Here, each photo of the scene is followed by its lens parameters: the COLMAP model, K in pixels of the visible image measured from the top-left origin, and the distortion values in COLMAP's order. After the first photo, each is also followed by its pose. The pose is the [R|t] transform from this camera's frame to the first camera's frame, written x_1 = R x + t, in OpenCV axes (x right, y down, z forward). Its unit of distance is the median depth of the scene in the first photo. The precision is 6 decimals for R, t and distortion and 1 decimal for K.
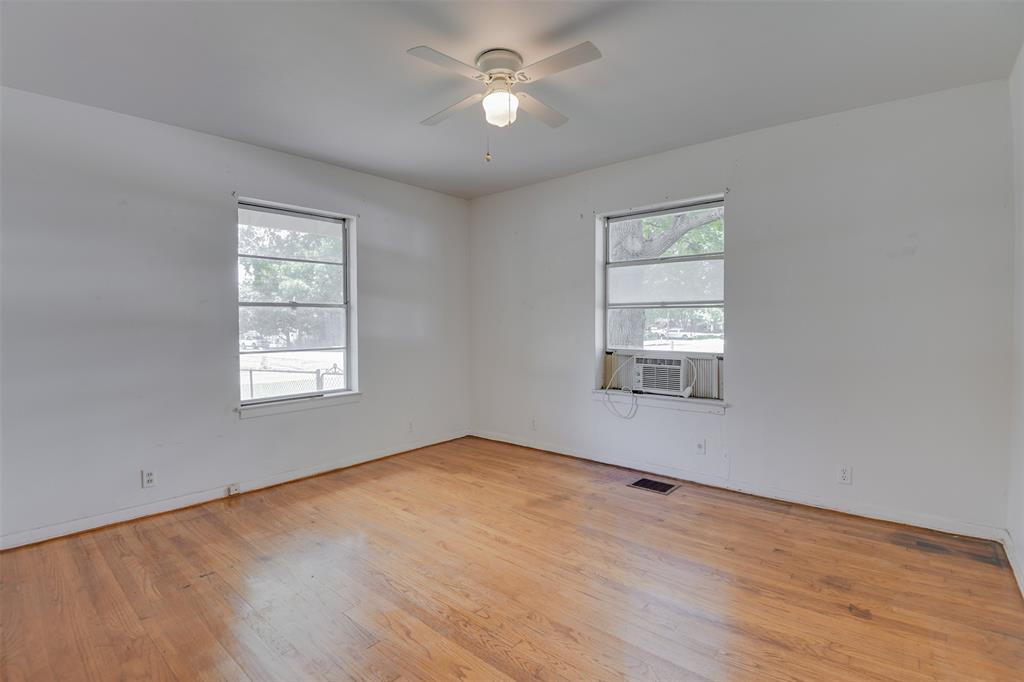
lens RADIAL K [[460.2, 0, 509.3], [0, 460.2, 324.0], [0, 0, 1]] dist [0.019444, -0.000428]
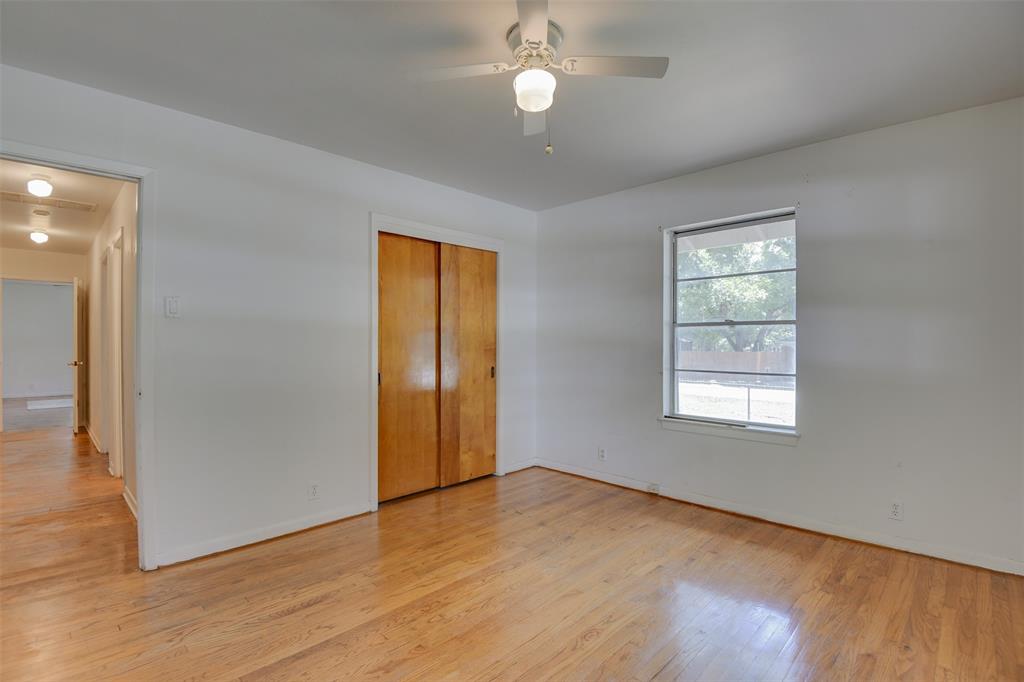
lens RADIAL K [[473.0, 0, 512.8], [0, 473.0, 335.7], [0, 0, 1]] dist [0.022280, -0.019747]
pose [[-0.037893, -0.017174, -0.999134, 0.583100], [0.007194, 0.999822, -0.017459, -0.003108], [0.999256, -0.007850, -0.037763, 0.686958]]
